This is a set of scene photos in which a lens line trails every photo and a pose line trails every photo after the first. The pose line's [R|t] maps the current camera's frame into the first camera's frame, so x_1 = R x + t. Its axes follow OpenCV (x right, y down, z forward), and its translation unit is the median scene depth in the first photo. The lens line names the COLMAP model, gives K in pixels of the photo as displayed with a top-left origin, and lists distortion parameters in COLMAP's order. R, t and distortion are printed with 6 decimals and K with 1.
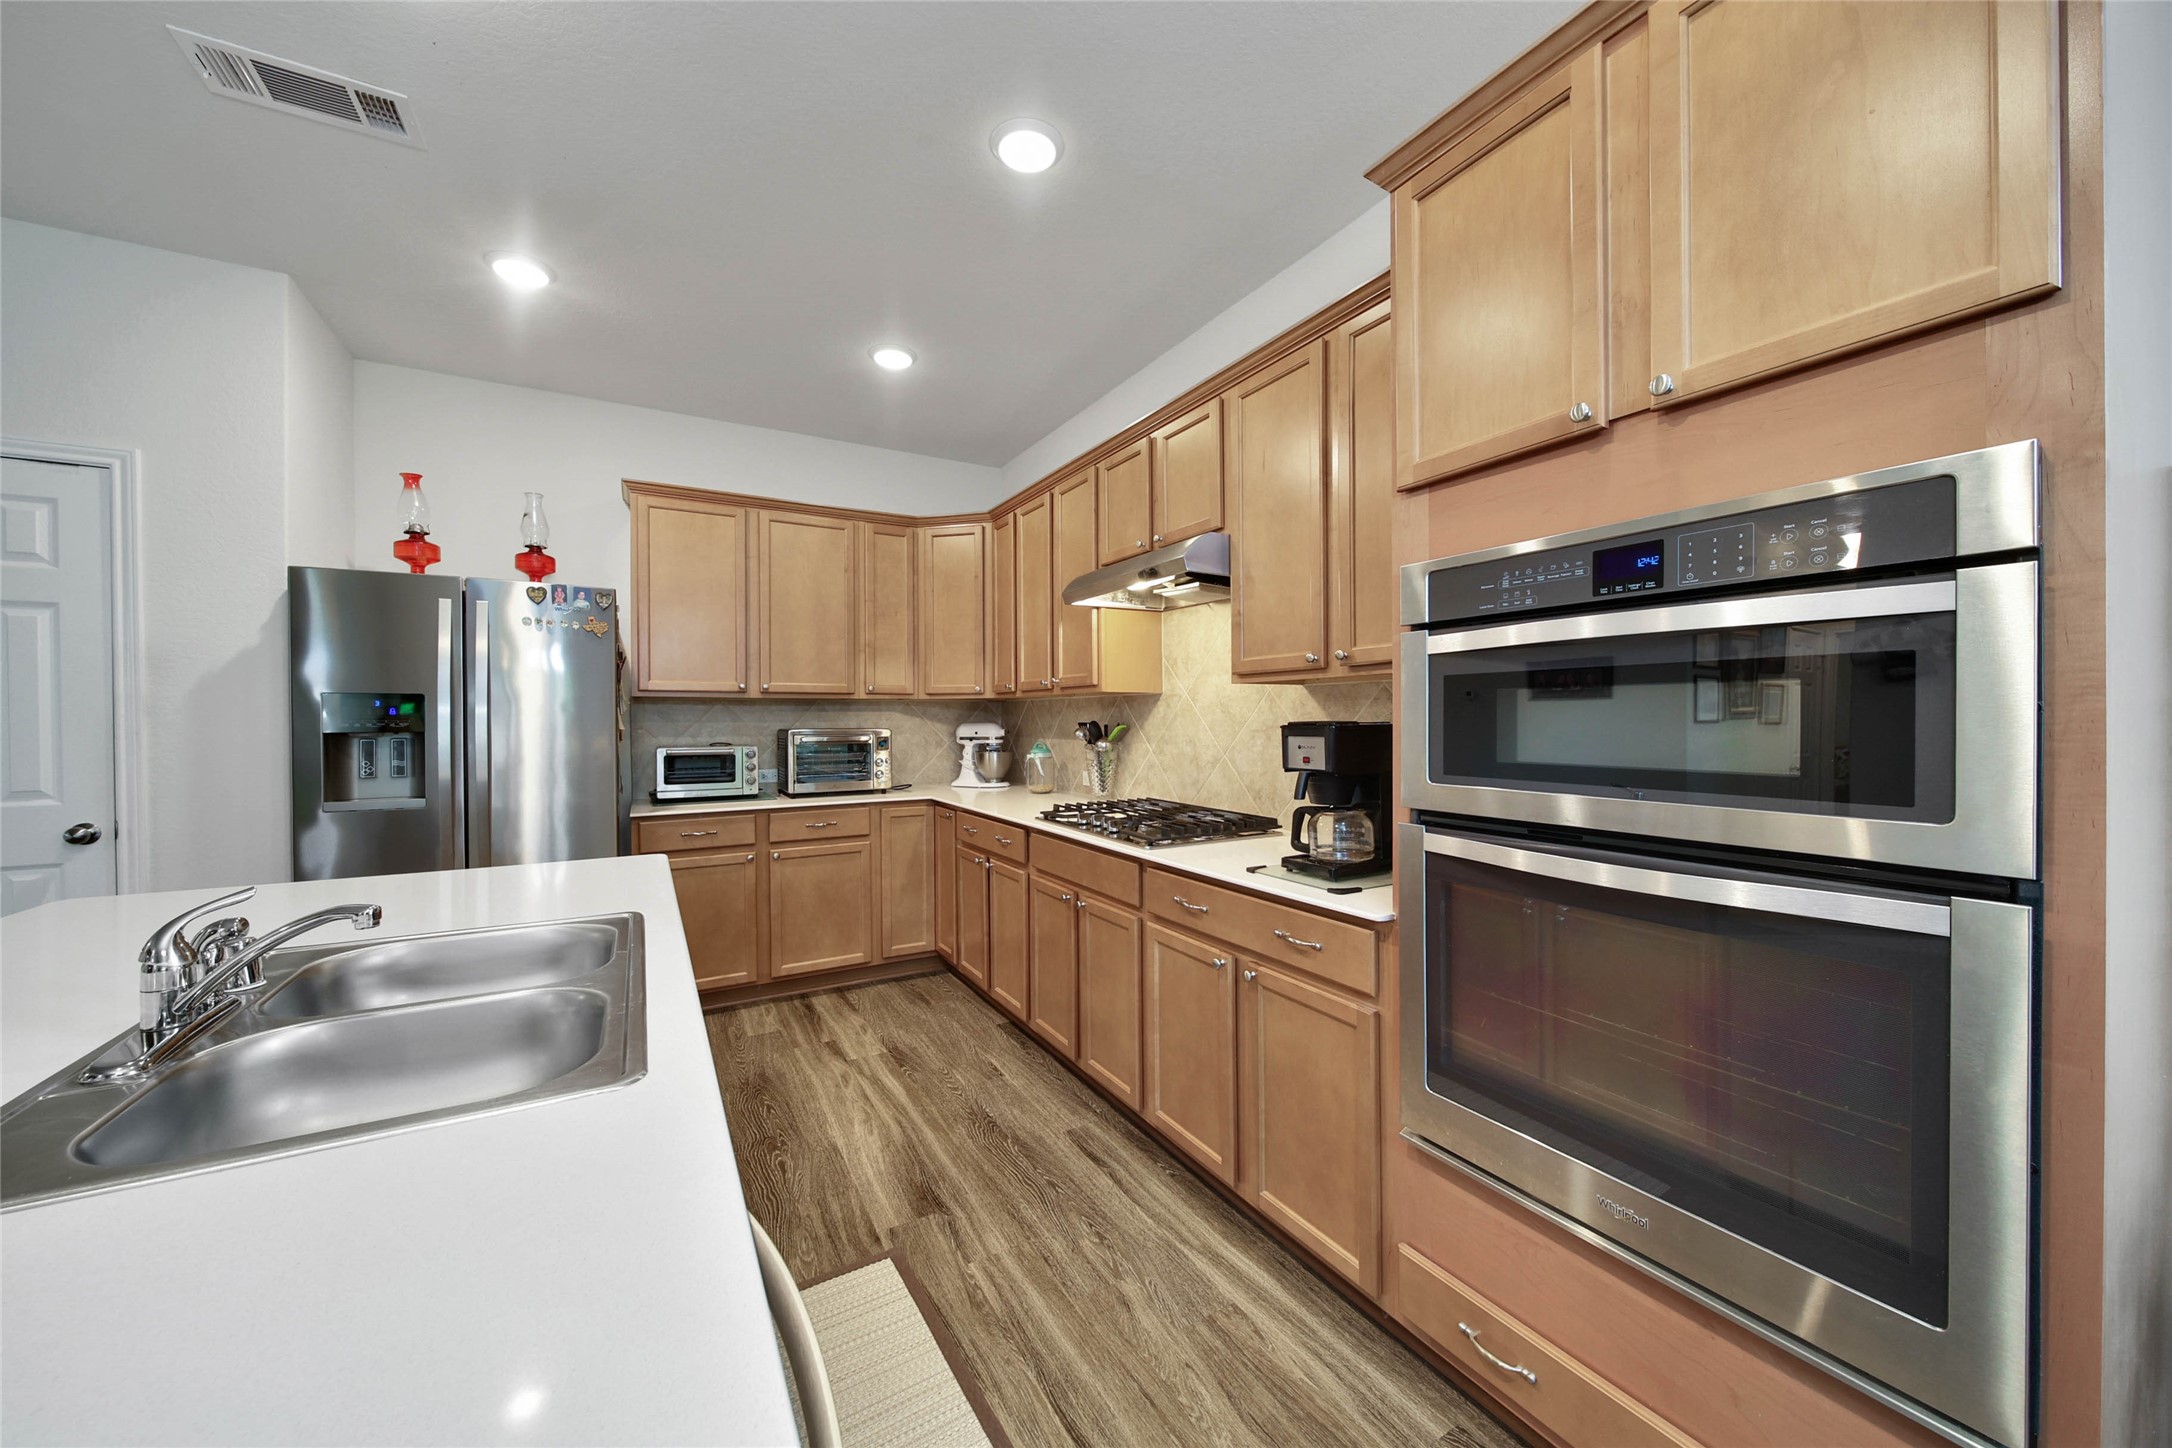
lens RADIAL K [[767.5, 0, 1086.0], [0, 767.5, 724.0], [0, 0, 1]] dist [-0.000603, -0.000183]
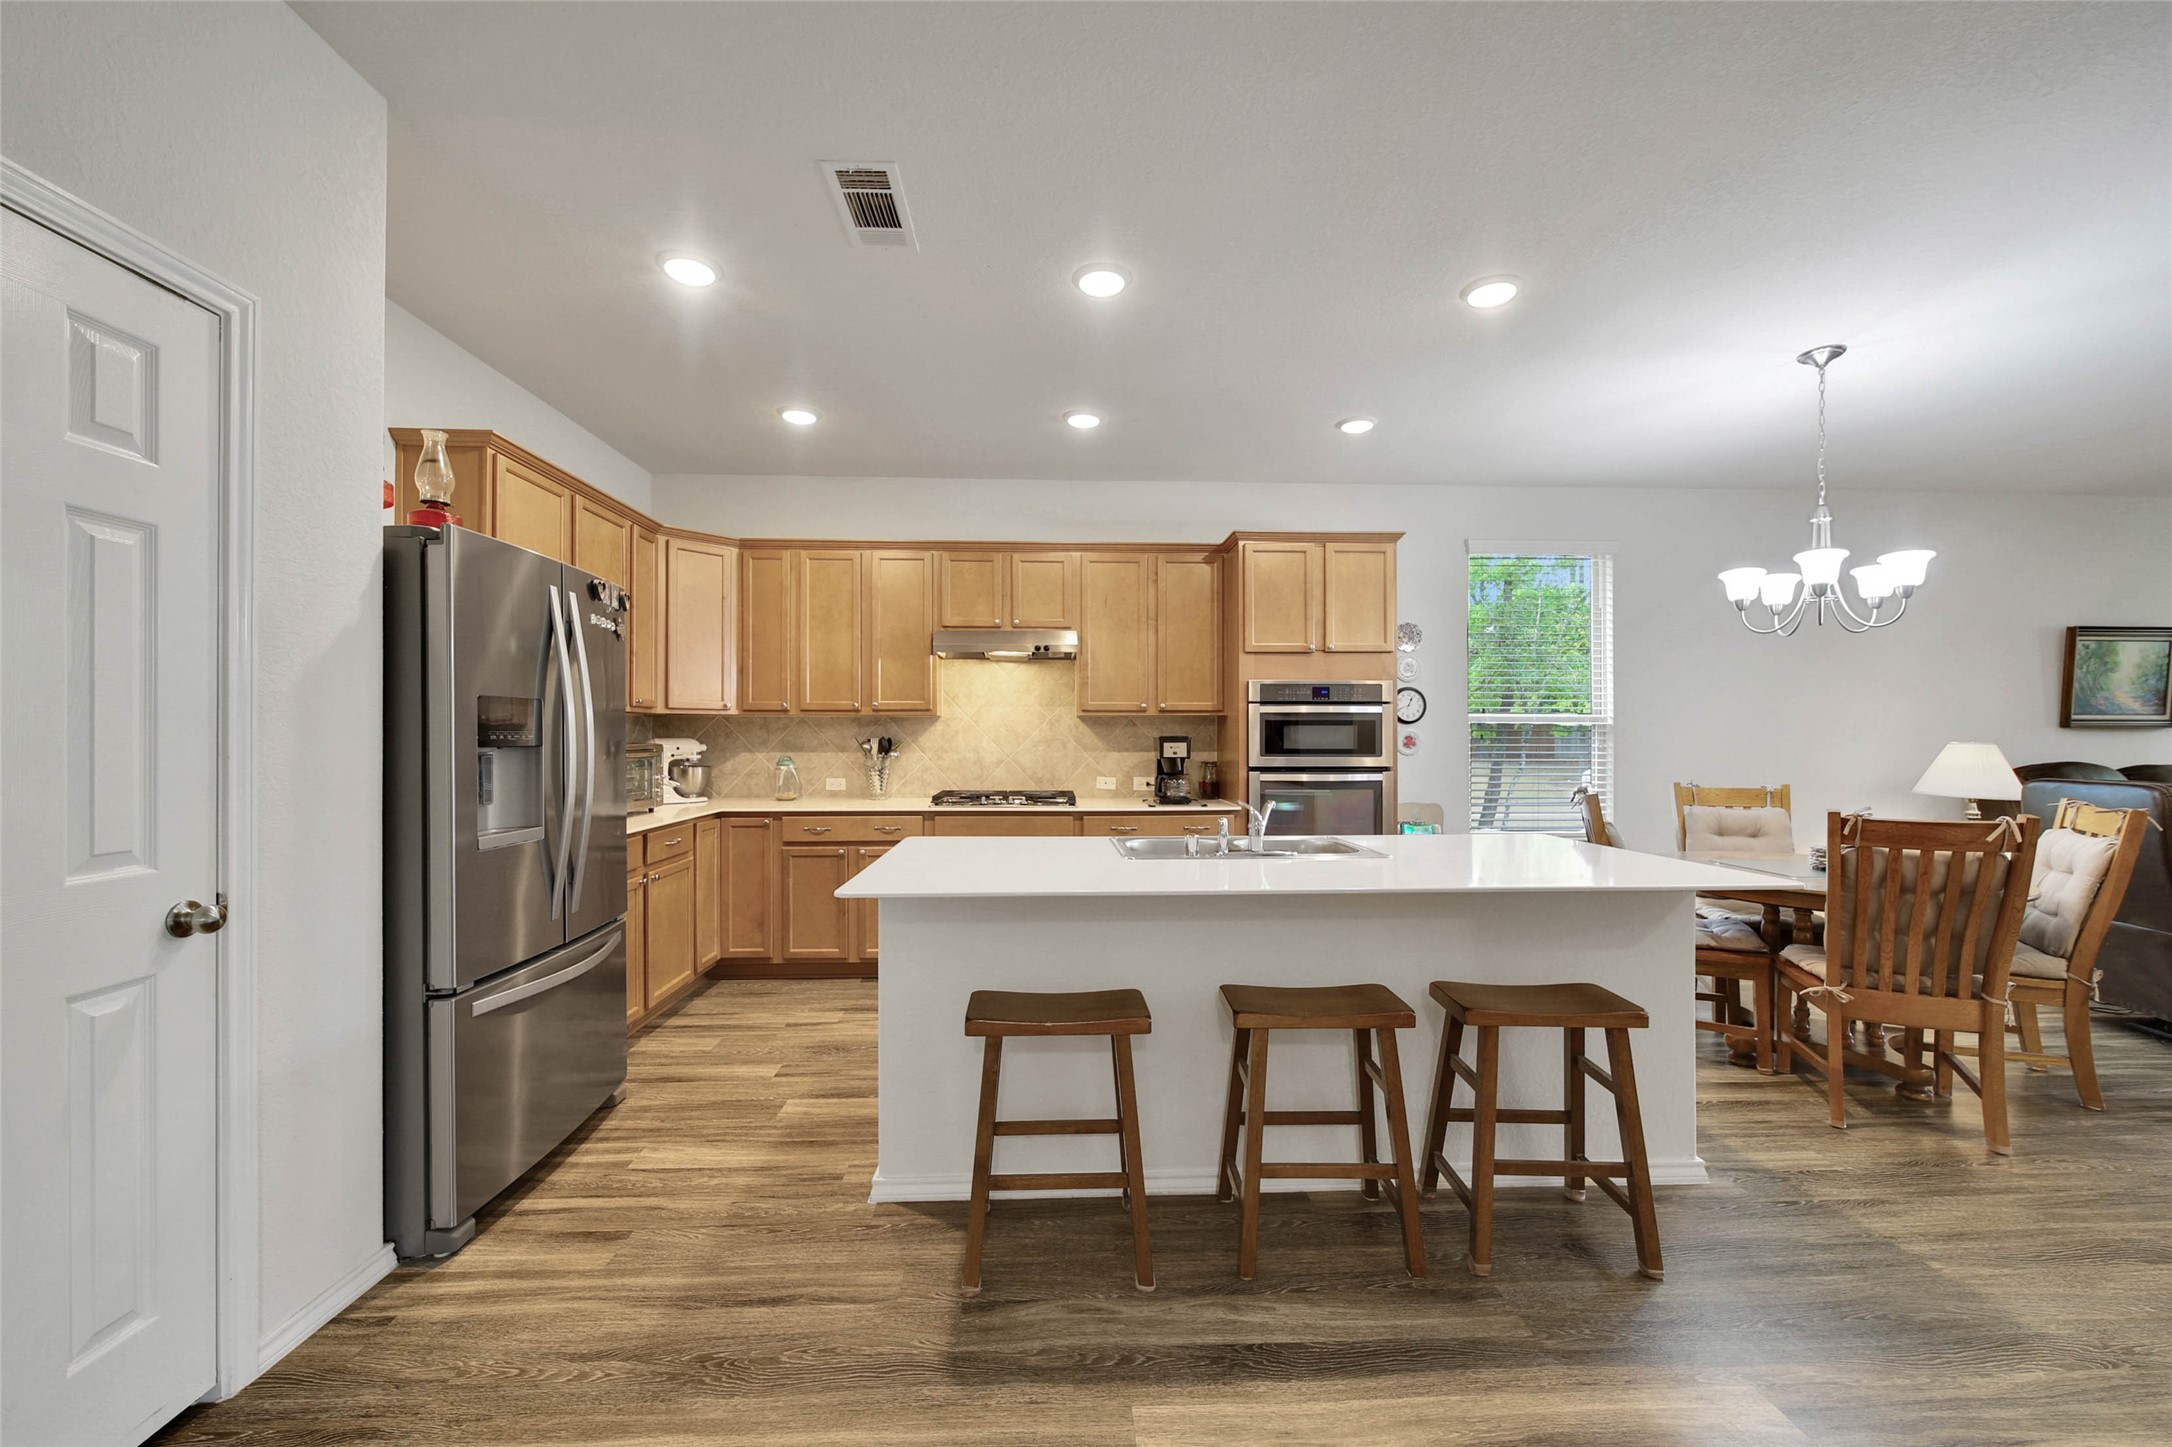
lens RADIAL K [[840.3, 0, 1078.7], [0, 840.3, 730.7], [0, 0, 1]] dist [0.001133, -0.000823]
pose [[0.461695, 0.009700, 0.886985, -1.171364], [0.003961, 0.999908, -0.012996, 0.007018], [-0.887030, 0.009514, 0.461614, 0.063321]]
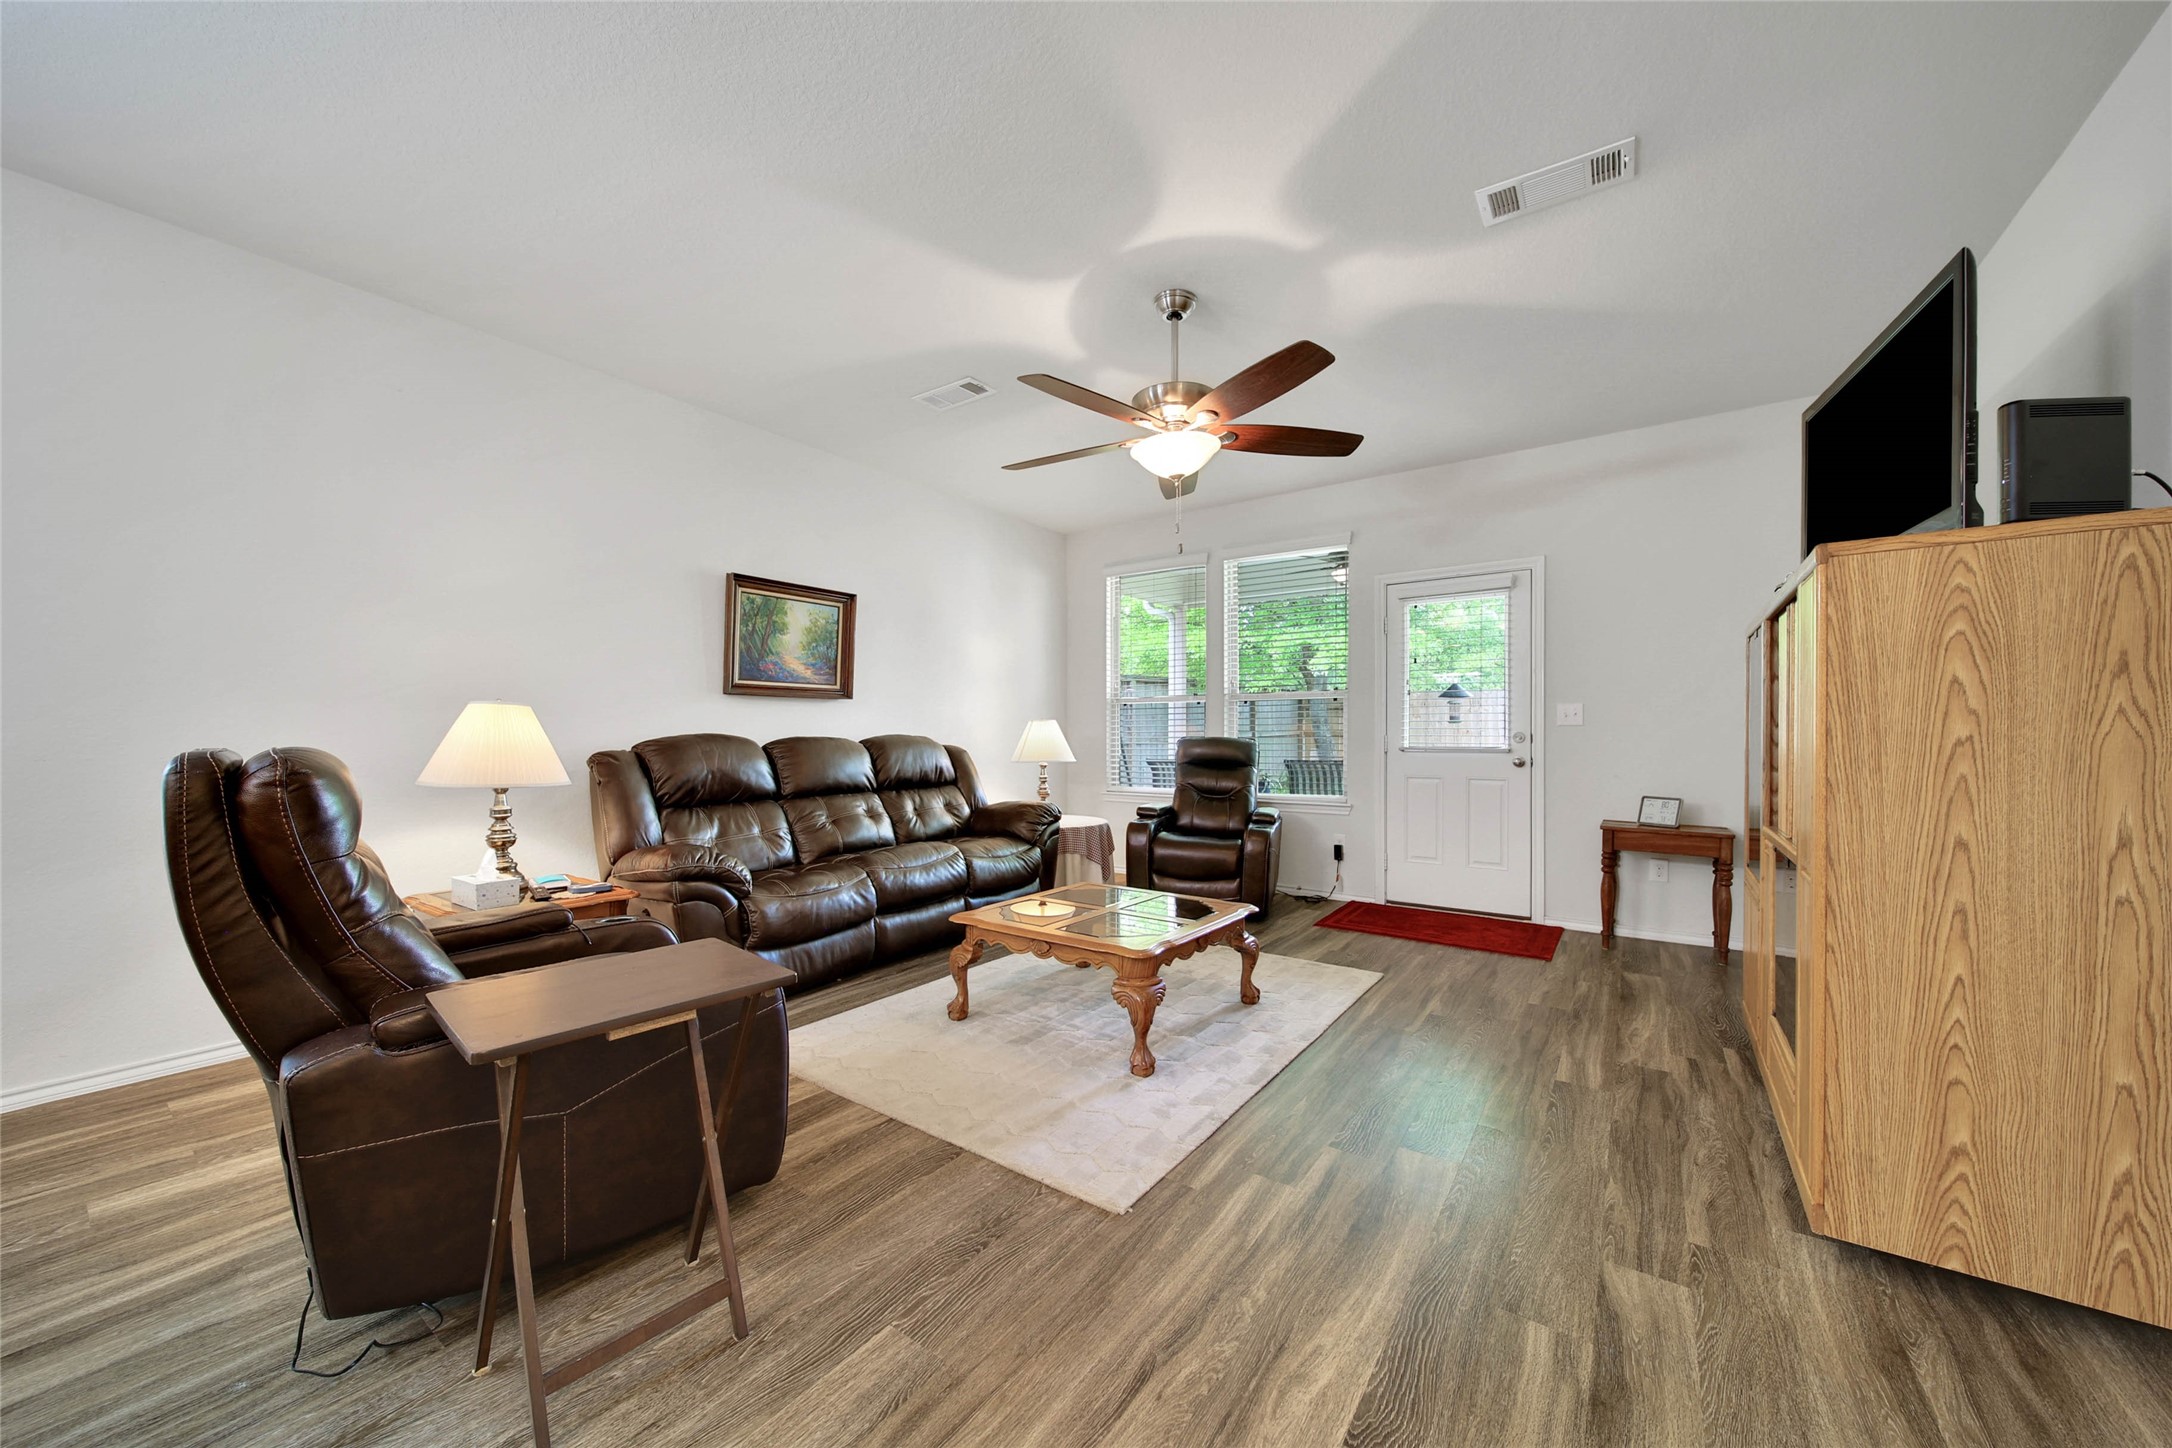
lens RADIAL K [[777.3, 0, 1087.7], [0, 777.3, 735.5], [0, 0, 1]] dist [-0.001478, -0.000409]
pose [[-0.414534, 0.004364, 0.910023, -0.220836], [0.011762, 0.999931, 0.000563, 0.061931], [-0.909958, 0.010937, -0.414557, -0.905453]]
